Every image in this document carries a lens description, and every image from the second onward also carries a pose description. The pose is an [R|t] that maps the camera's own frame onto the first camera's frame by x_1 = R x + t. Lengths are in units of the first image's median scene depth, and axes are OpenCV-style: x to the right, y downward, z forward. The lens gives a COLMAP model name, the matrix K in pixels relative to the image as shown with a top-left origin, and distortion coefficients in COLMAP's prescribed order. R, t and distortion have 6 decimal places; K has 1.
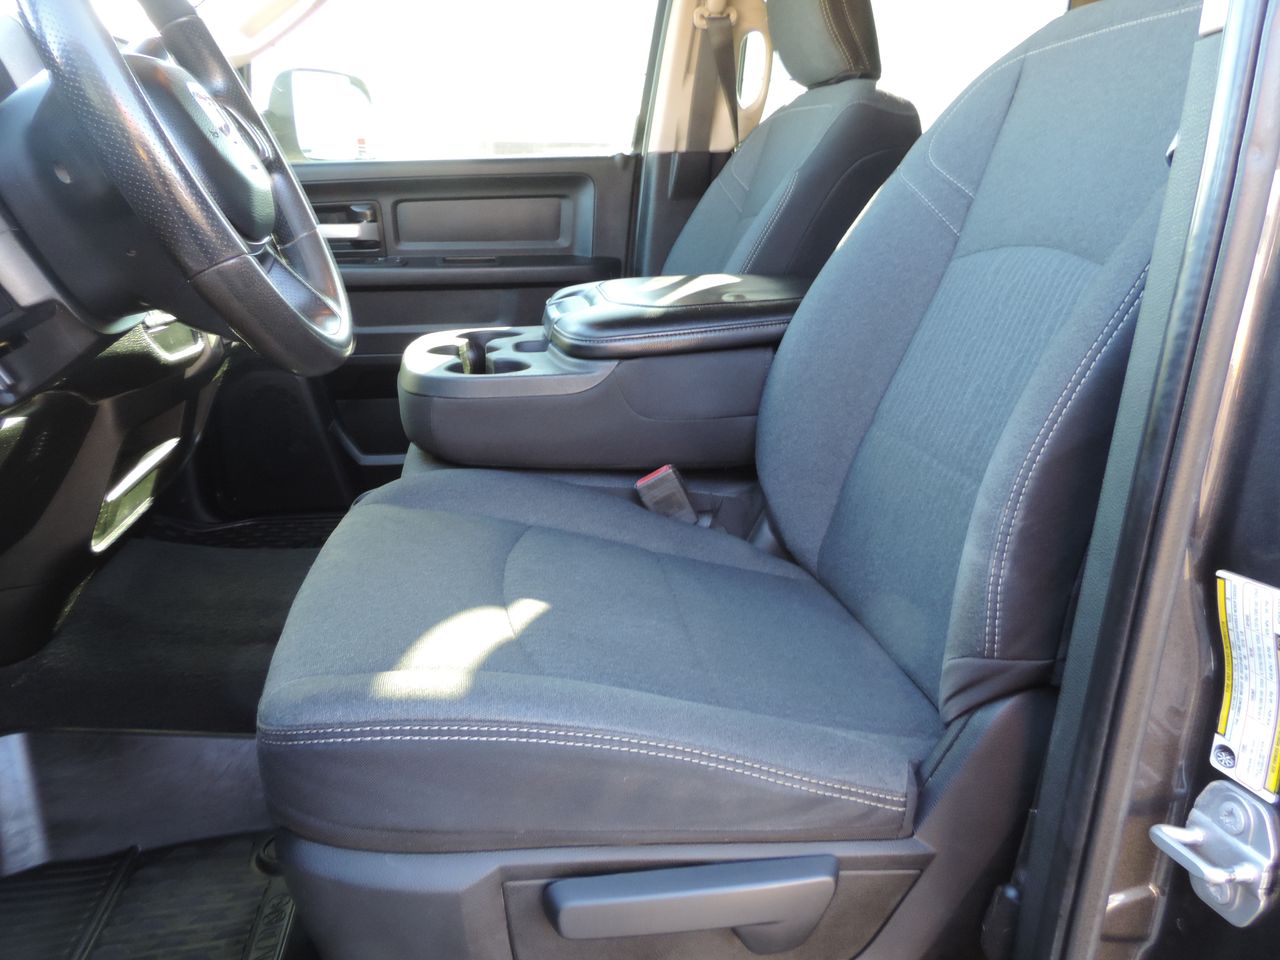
lens RADIAL K [[1001.4, 0, 646.4], [0, 1001.4, 501.3], [0, 0, 1]] dist [-0.014597, 0.004385]
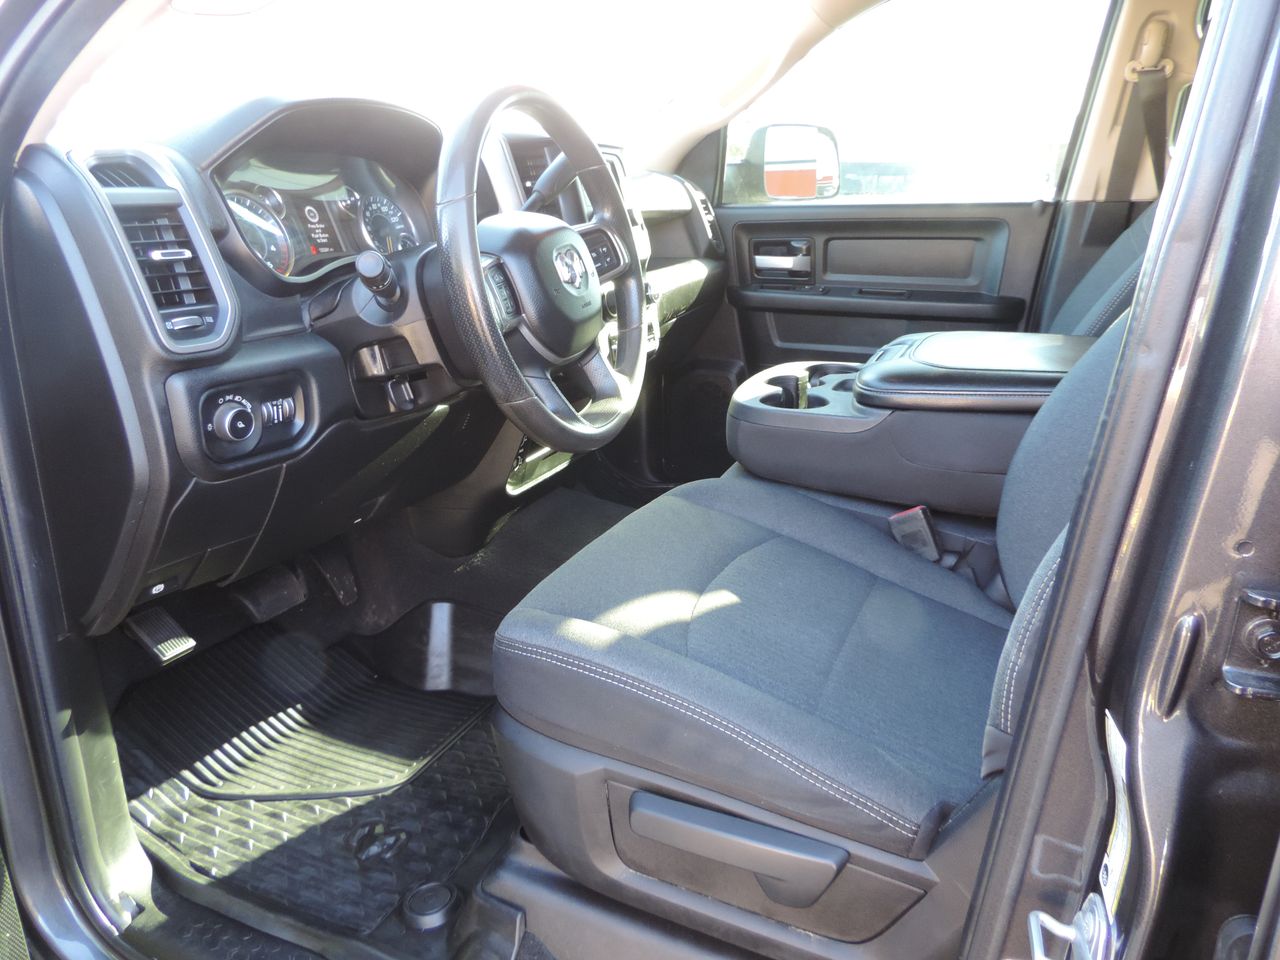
lens RADIAL K [[916.3, 0, 635.1], [0, 916.3, 490.9], [0, 0, 1]] dist [0.010881, 0.004853]
pose [[0.847759, 0.171690, -0.501824, 0.272274], [-0.163742, 0.984661, 0.060265, -0.063850], [0.504473, 0.031079, 0.862868, -0.071924]]
